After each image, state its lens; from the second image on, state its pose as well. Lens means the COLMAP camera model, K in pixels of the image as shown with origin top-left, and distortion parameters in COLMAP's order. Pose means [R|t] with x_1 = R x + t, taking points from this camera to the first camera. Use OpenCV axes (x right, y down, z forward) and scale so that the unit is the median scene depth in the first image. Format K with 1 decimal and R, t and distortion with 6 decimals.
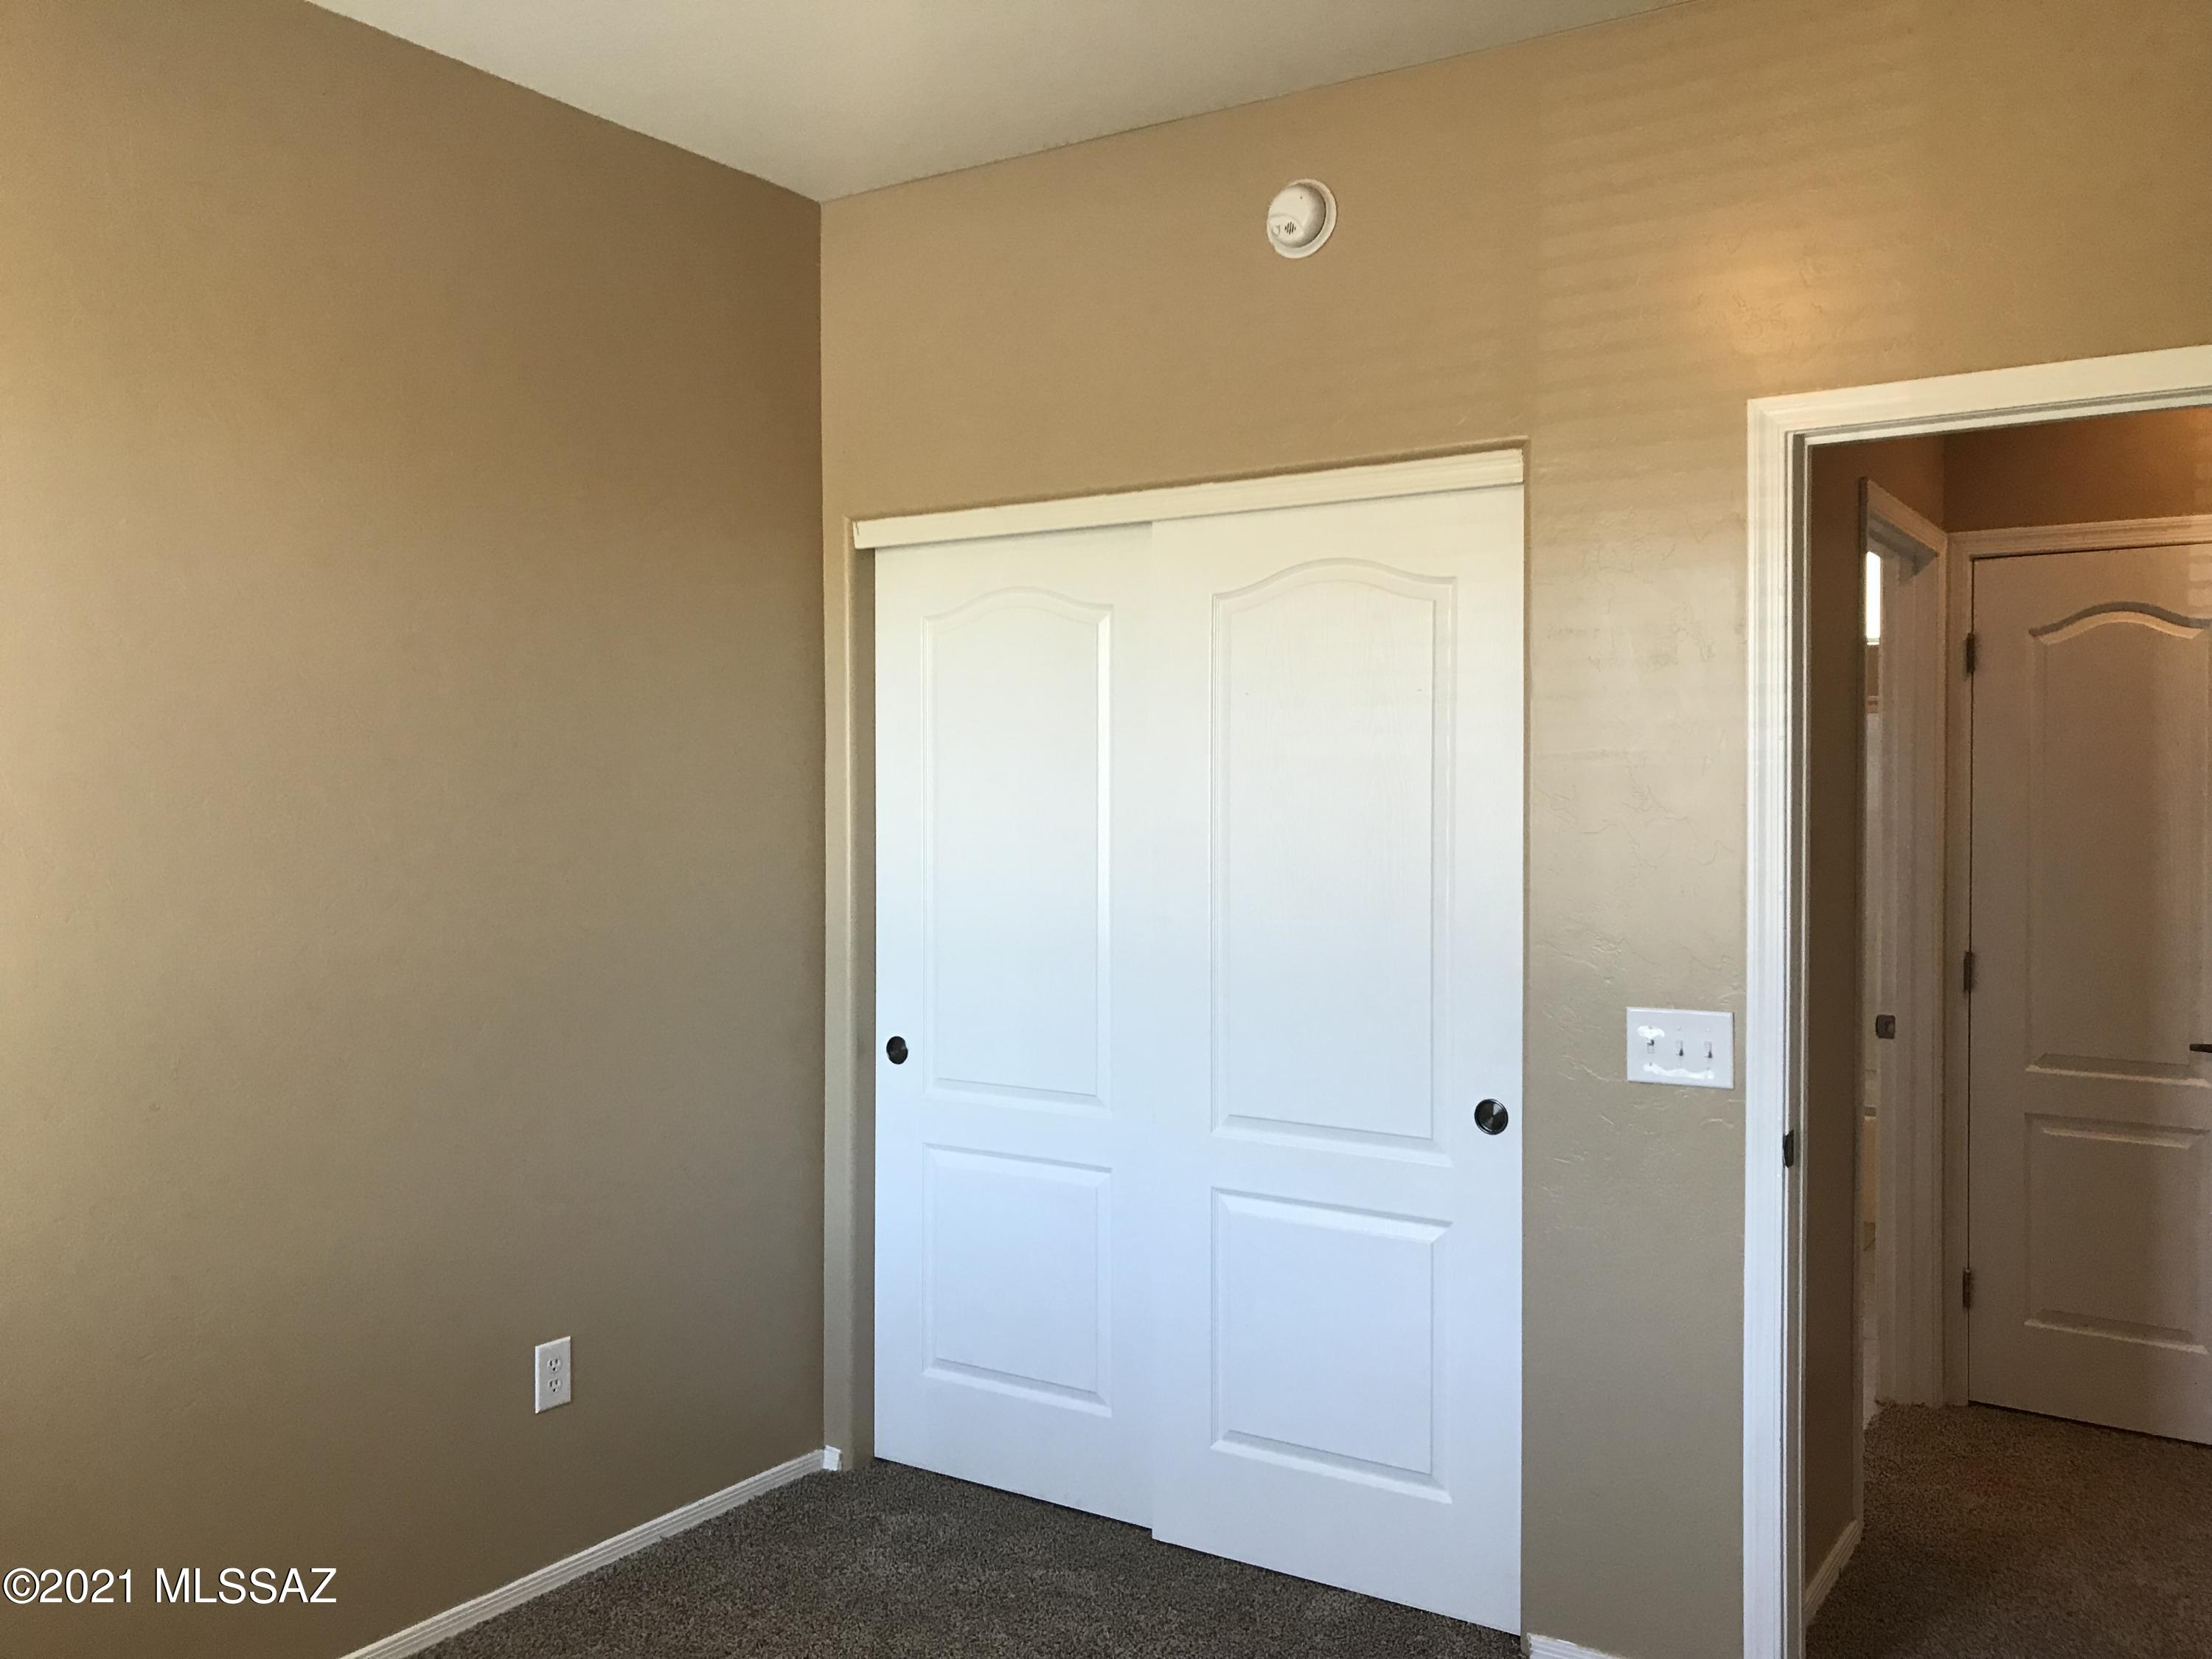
lens RADIAL K [[1823.5, 0, 1106.0], [0, 1823.5, 829.5], [0, 0, 1]] dist [0.058956, -0.080558]
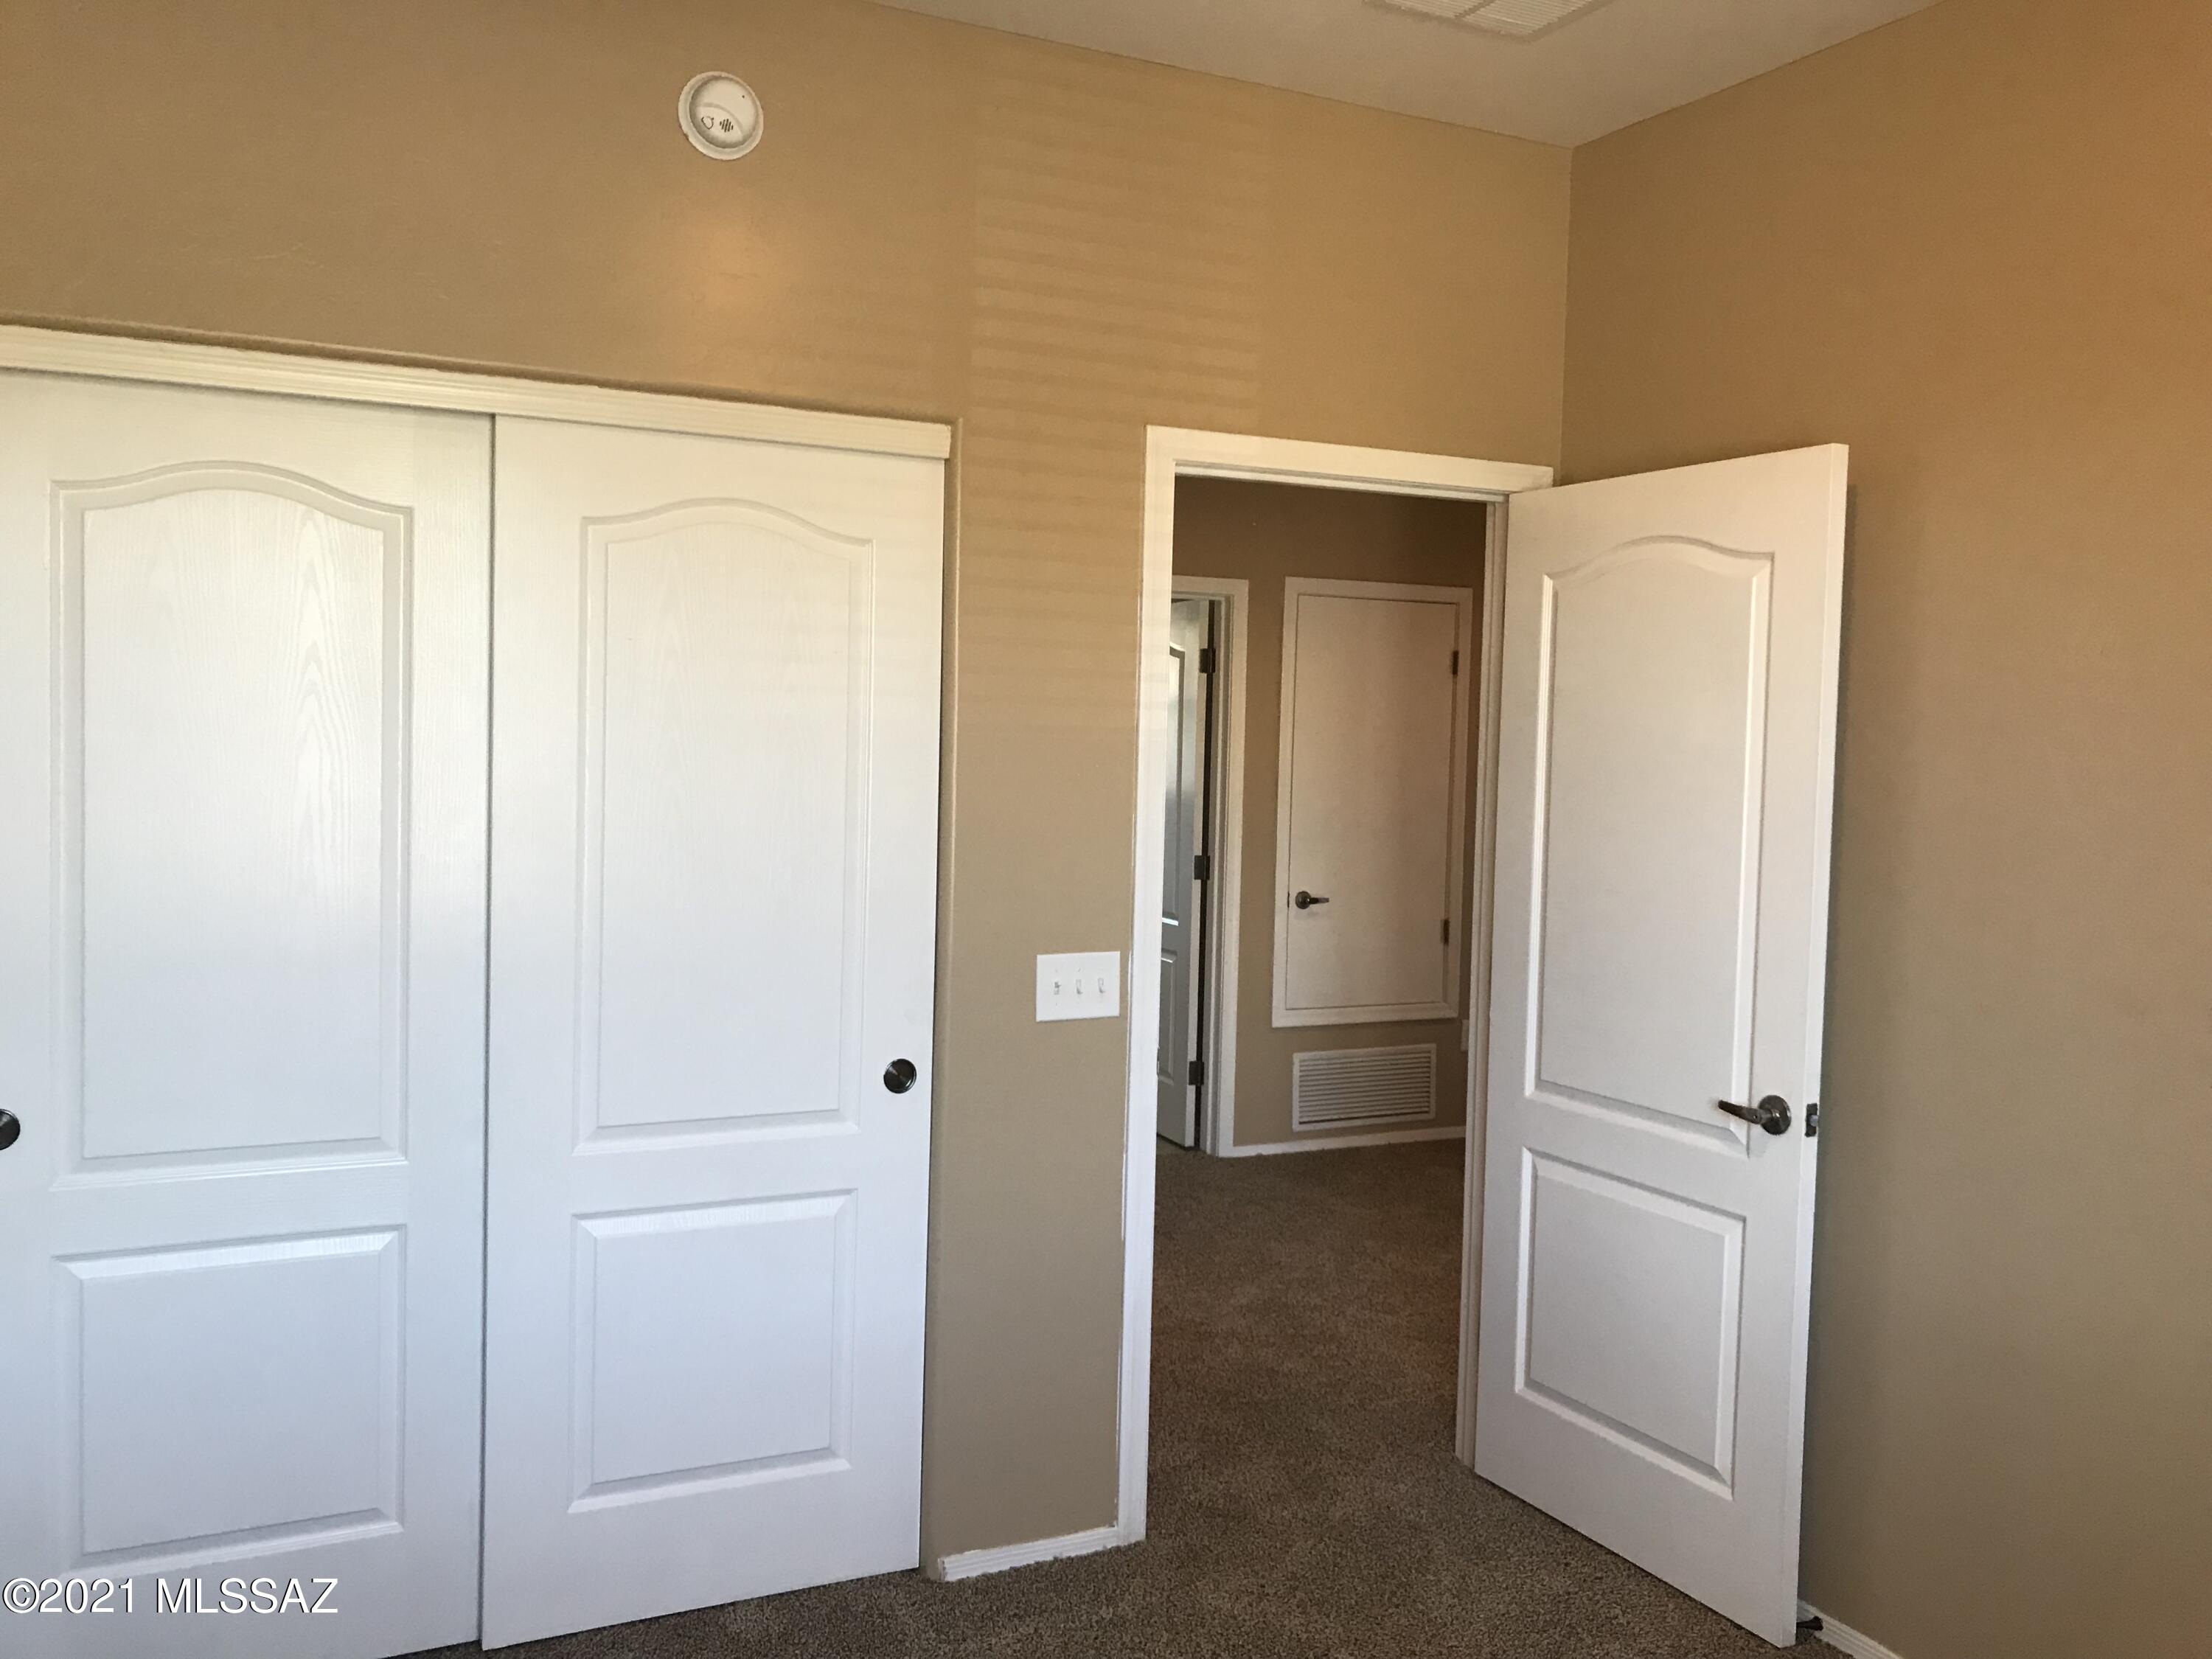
lens RADIAL K [[1771.1, 0, 1103.3], [0, 1771.1, 824.0], [0, 0, 1]] dist [0.057581, -0.180936]
pose [[0.500544, -0.024419, 0.865366, -0.586079], [-0.004364, 0.999518, 0.030729, -0.014548], [-0.865700, -0.019157, 0.500197, 0.411552]]
